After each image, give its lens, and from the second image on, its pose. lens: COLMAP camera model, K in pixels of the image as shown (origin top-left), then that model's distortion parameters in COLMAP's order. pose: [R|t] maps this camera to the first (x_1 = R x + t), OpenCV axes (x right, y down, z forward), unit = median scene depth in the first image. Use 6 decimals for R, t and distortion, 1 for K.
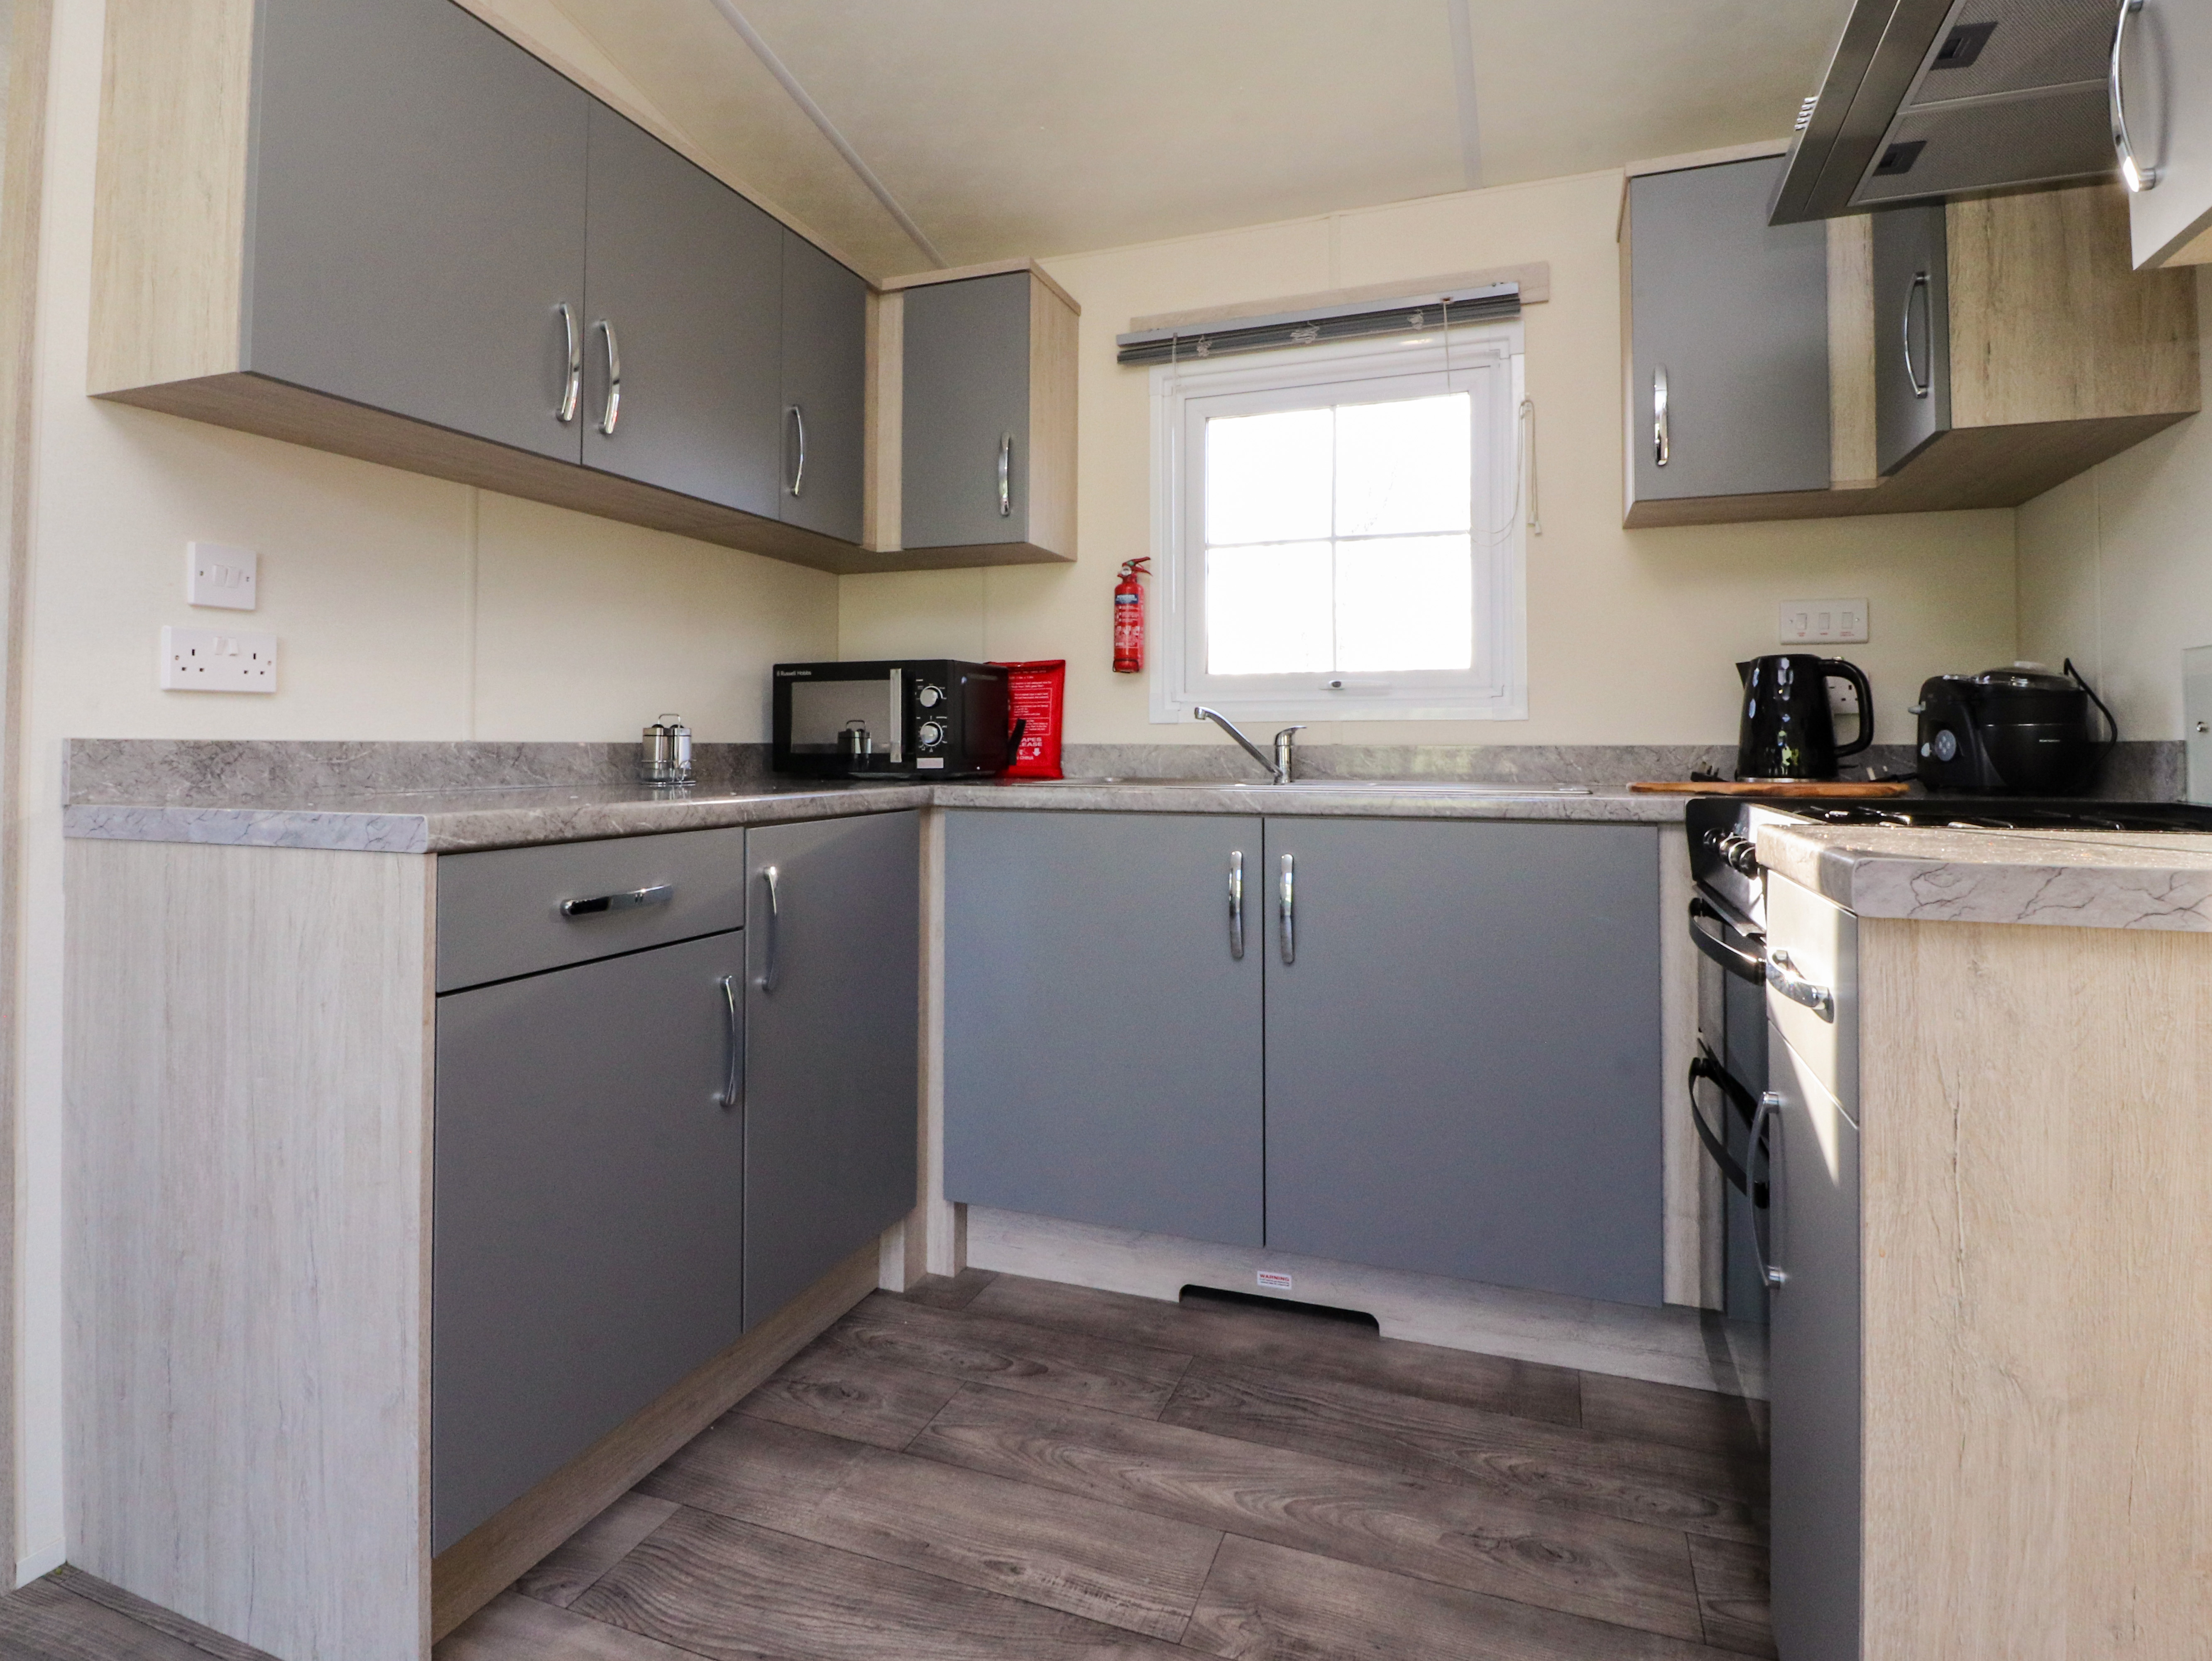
lens RADIAL K [[1187.8, 0, 1089.7], [0, 1187.8, 714.8], [0, 0, 1]] dist [0.003038, -0.012339]
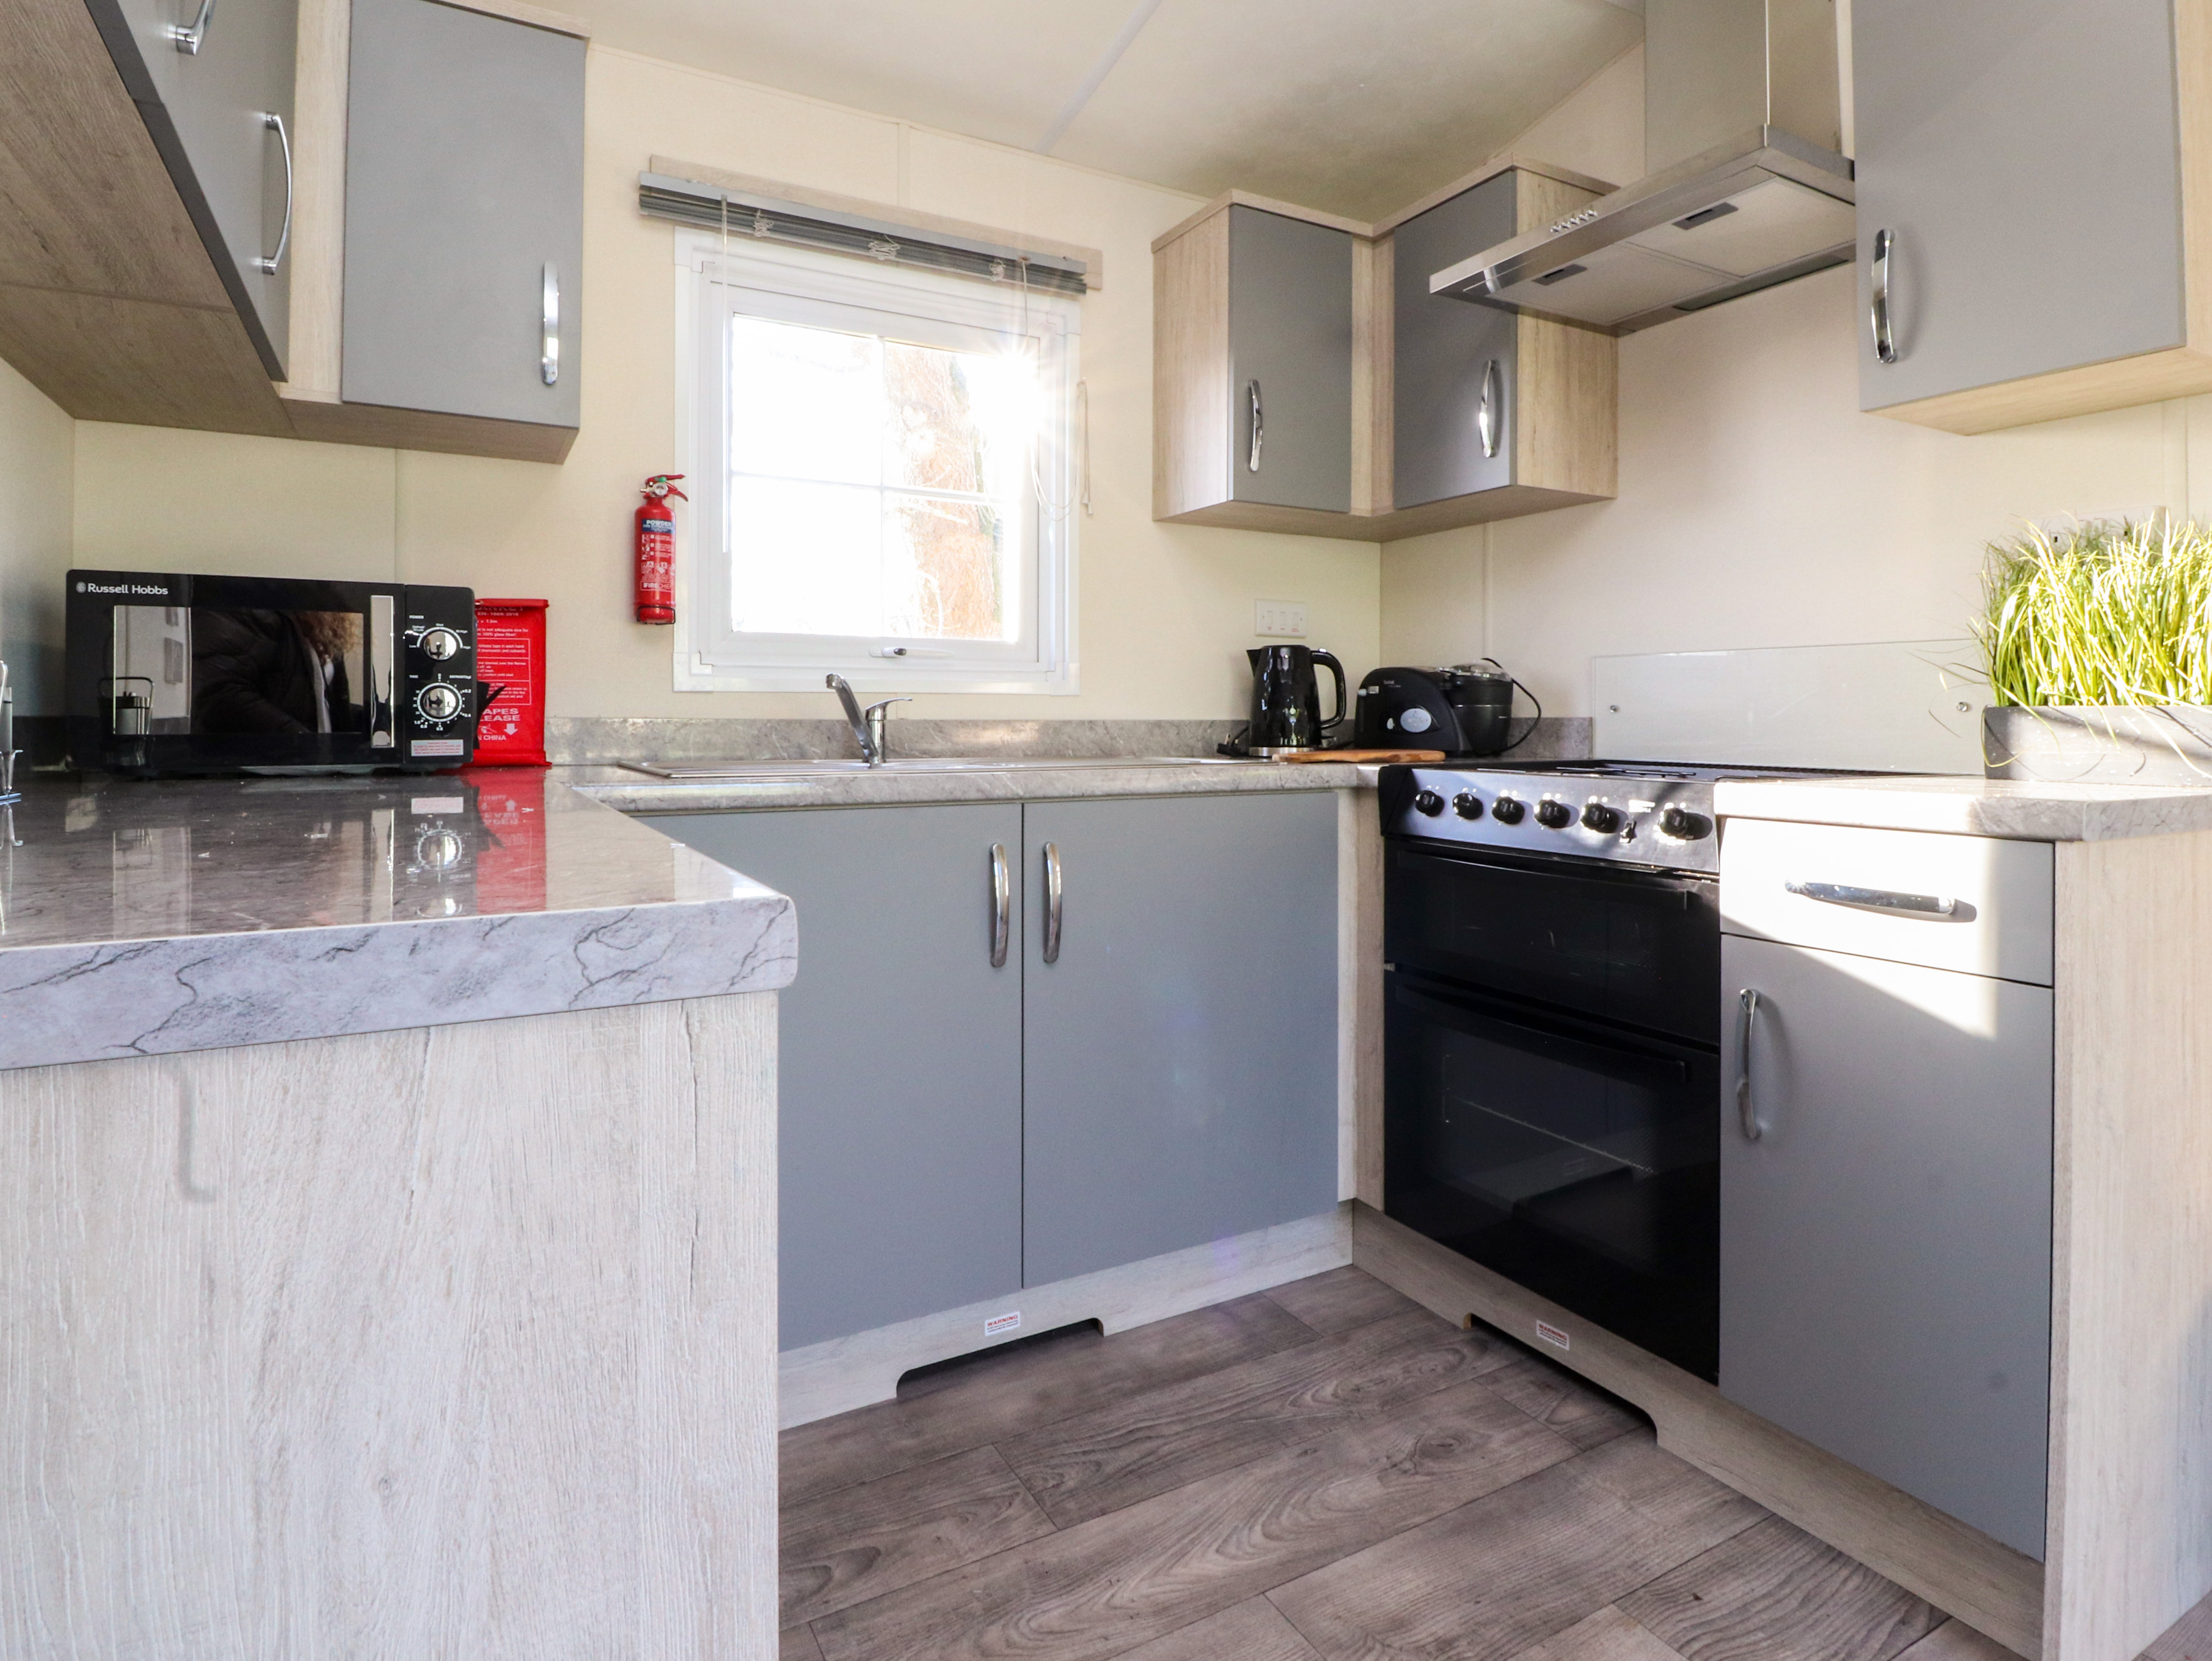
lens RADIAL K [[1187.8, 0, 1089.7], [0, 1187.8, 714.8], [0, 0, 1]] dist [0.003038, -0.012339]
pose [[0.645488, 0.003059, 0.763764, -0.510182], [-0.020960, 0.999686, 0.013710, 0.008694], [-0.763483, -0.024858, 0.645350, 0.412952]]
